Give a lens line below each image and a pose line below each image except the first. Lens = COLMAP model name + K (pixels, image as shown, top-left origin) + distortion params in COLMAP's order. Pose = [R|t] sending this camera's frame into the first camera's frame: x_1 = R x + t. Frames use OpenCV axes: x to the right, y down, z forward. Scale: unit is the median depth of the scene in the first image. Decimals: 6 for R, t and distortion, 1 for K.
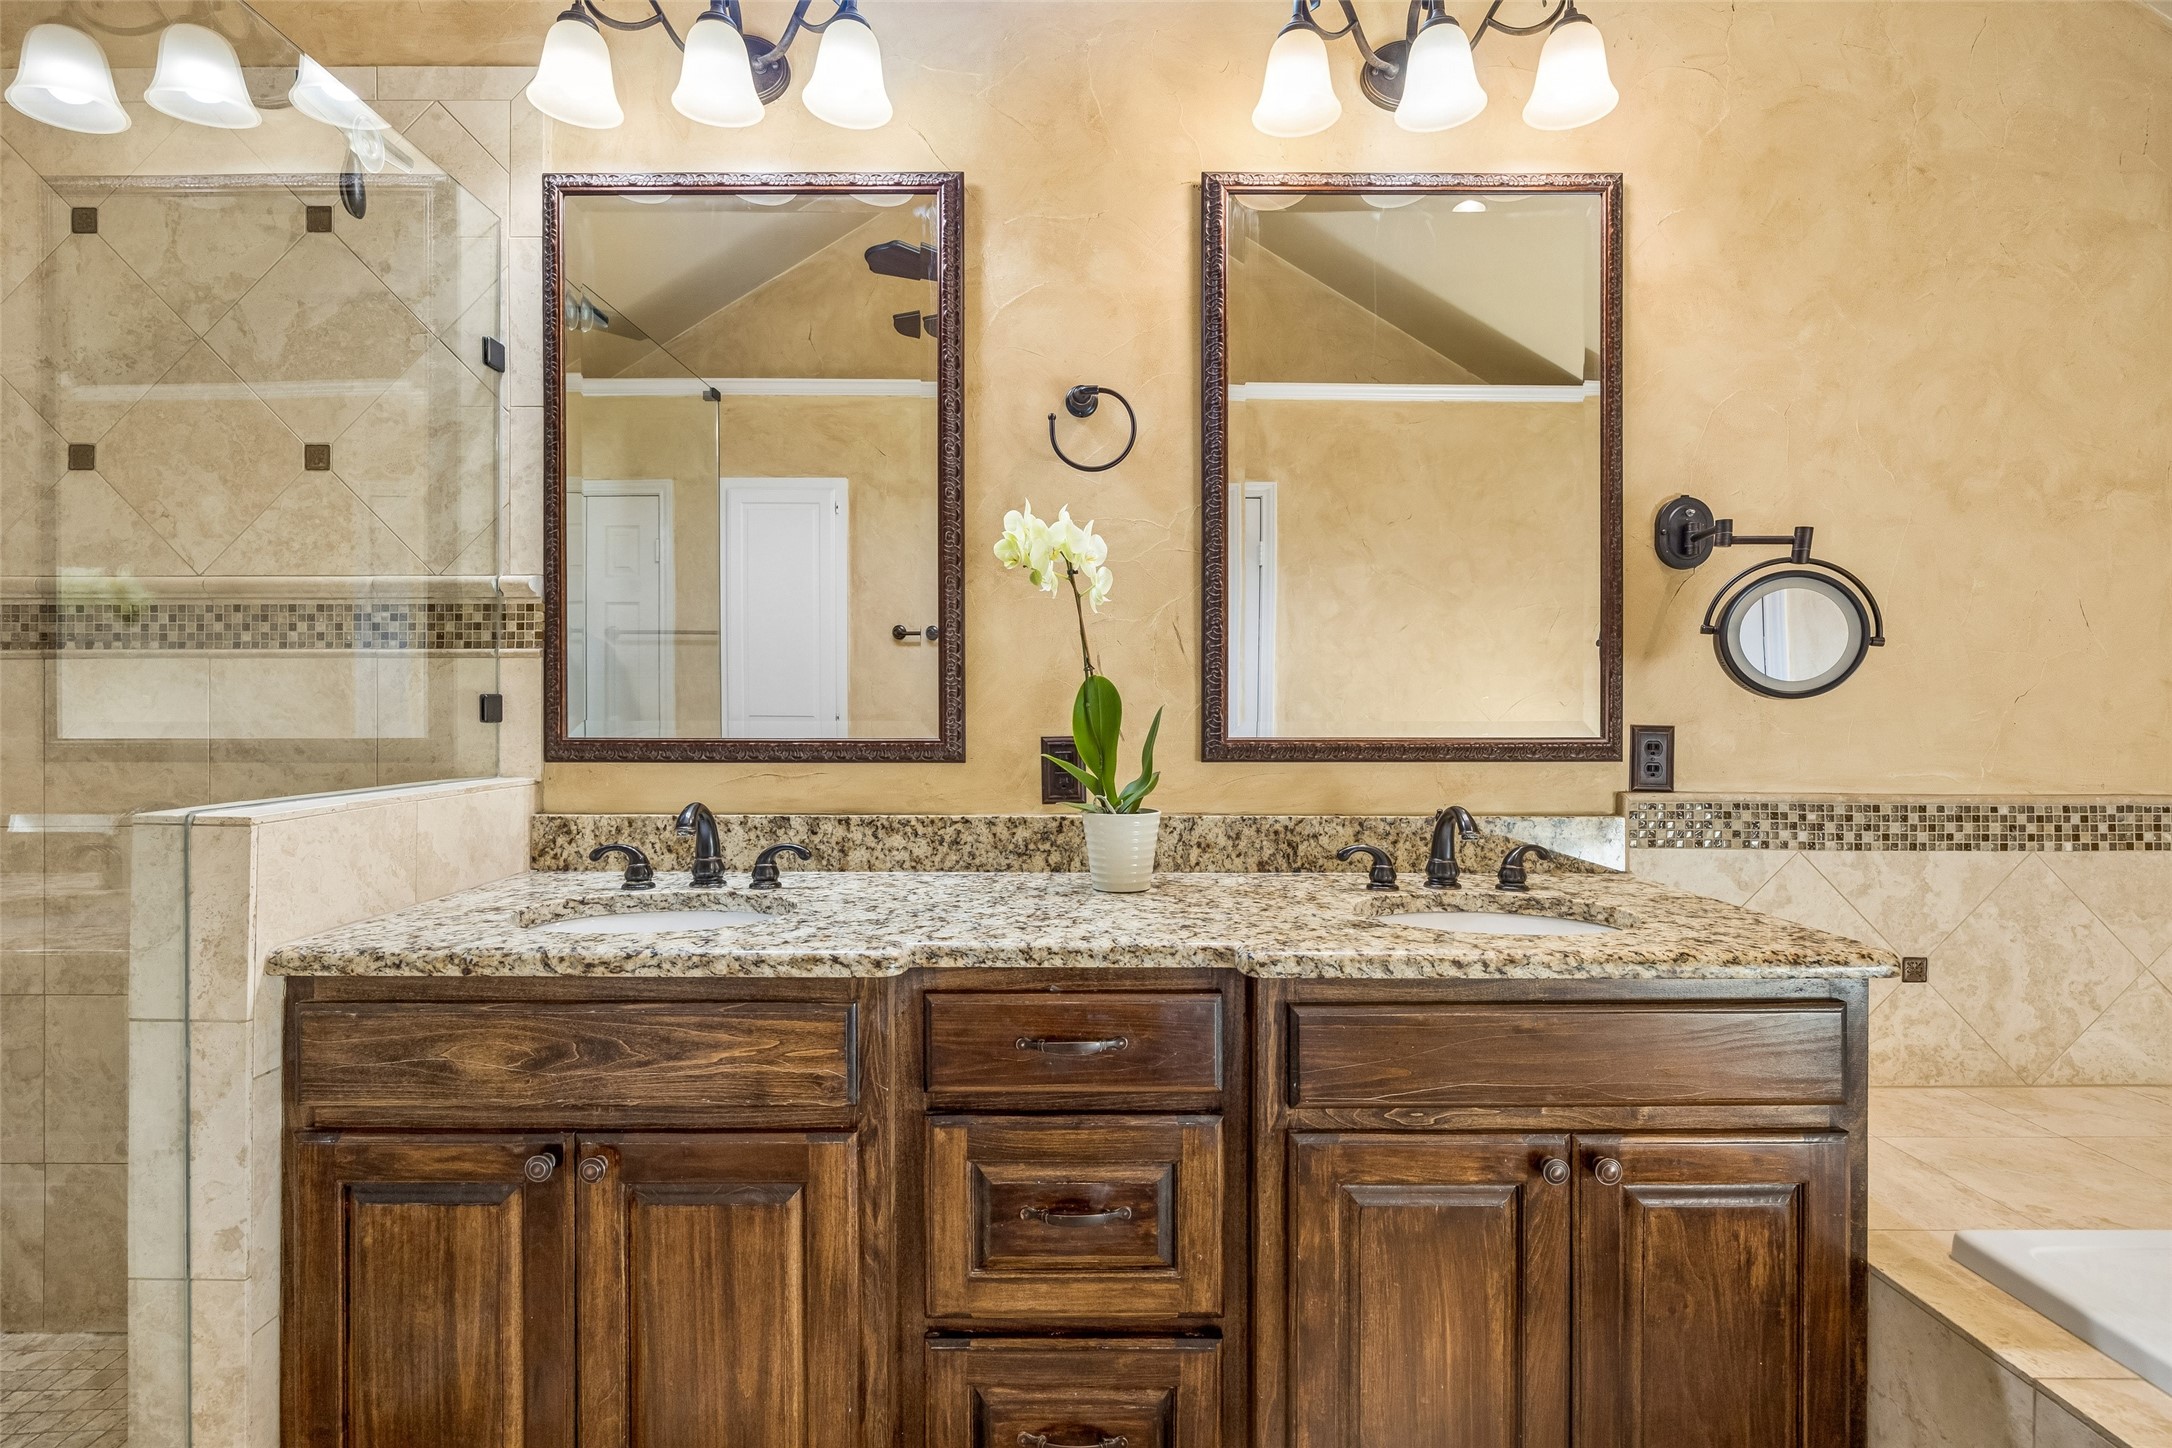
lens RADIAL K [[1023.7, 0, 1079.6], [0, 1023.7, 714.6], [0, 0, 1]] dist [-0.011291, 0.002235]
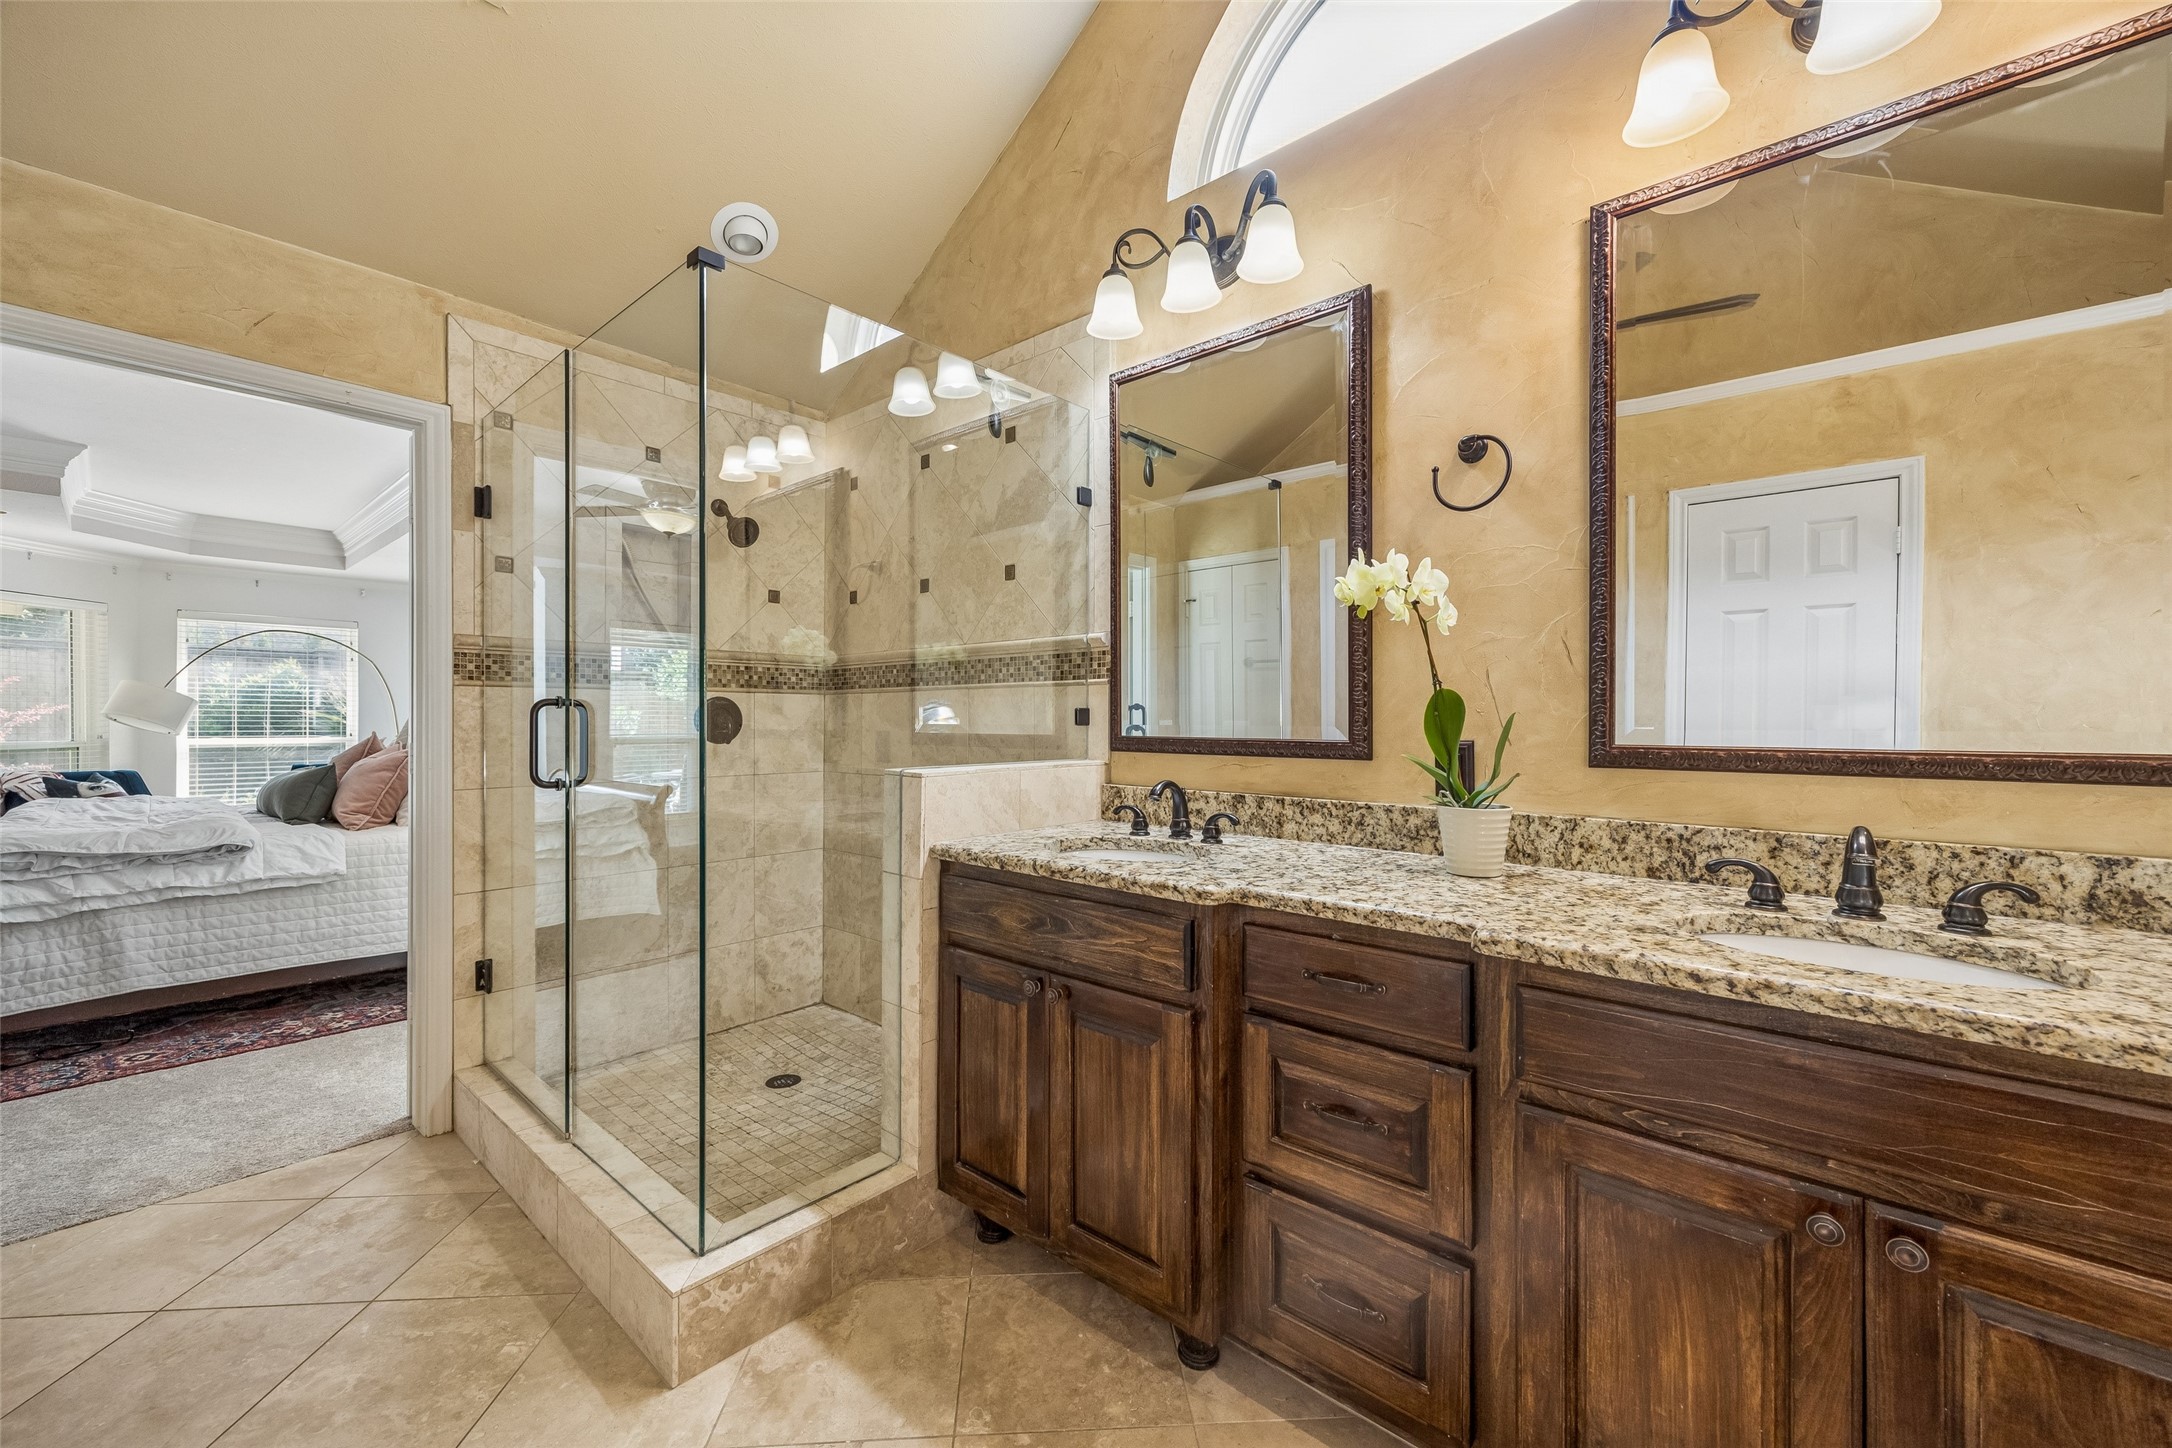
lens RADIAL K [[839.8, 0, 1095.8], [0, 839.8, 723.0], [0, 0, 1]] dist [0.001043, -0.000591]
pose [[0.755992, 0.004232, -0.654567, 0.327964], [-0.003738, 0.999991, 0.002148, 0.000855], [0.654570, 0.000823, 0.756001, 0.011675]]
